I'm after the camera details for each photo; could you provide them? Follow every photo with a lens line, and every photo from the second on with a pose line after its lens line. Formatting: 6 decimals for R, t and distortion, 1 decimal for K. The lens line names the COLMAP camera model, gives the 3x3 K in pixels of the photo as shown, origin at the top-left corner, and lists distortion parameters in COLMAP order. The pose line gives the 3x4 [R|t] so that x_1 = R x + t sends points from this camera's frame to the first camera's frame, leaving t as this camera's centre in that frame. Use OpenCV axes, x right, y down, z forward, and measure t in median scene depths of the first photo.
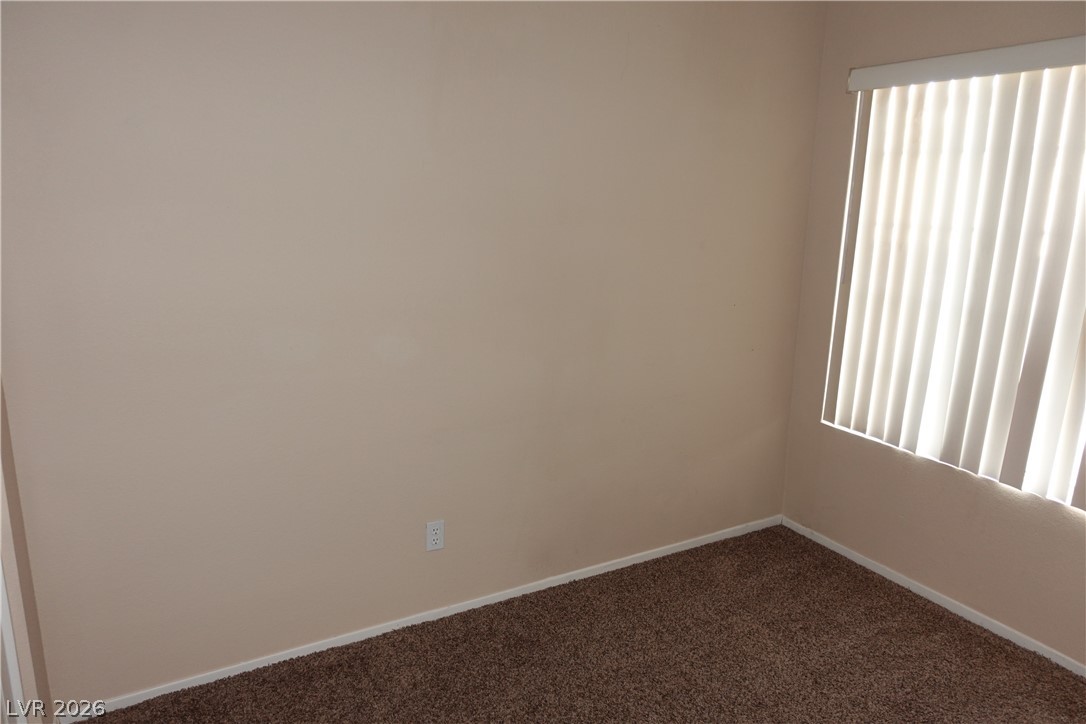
lens RADIAL K [[757.8, 0, 546.6], [0, 757.8, 355.6], [0, 0, 1]] dist [0.017125, -0.006572]
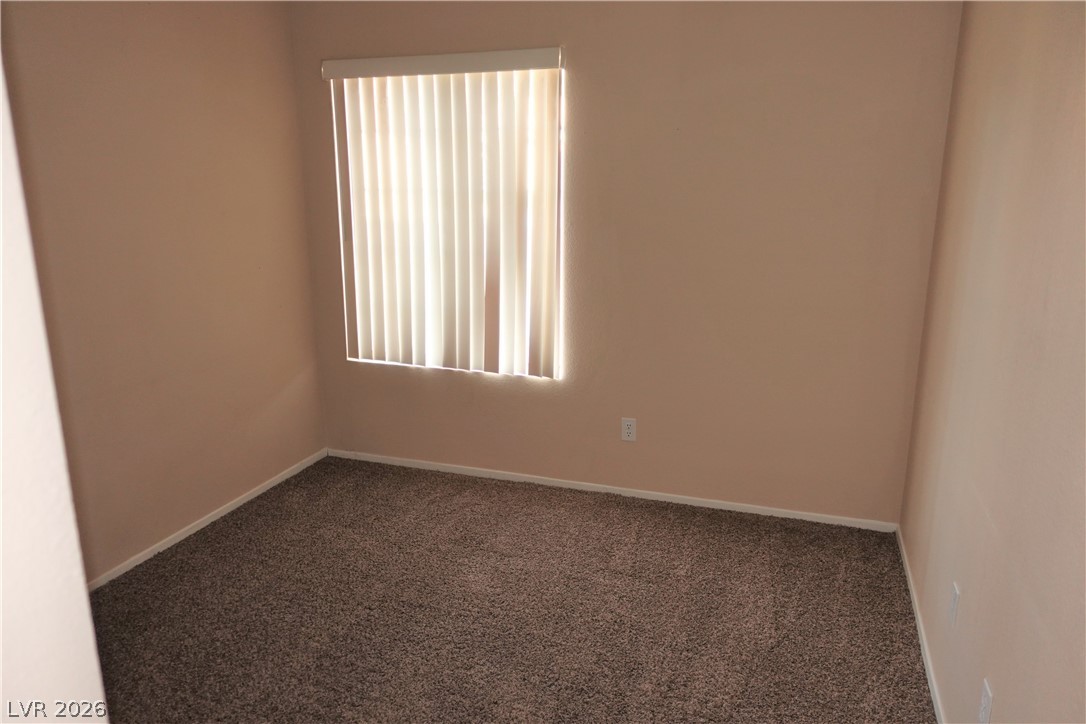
lens RADIAL K [[757.8, 0, 534.6], [0, 757.8, 362.1], [0, 0, 1]] dist [0.017125, -0.006572]
pose [[0.751766, -0.172424, 0.636489, -0.194067], [0.161387, 0.983965, 0.075939, 0.053434], [-0.639377, 0.045633, 0.767538, -0.108788]]
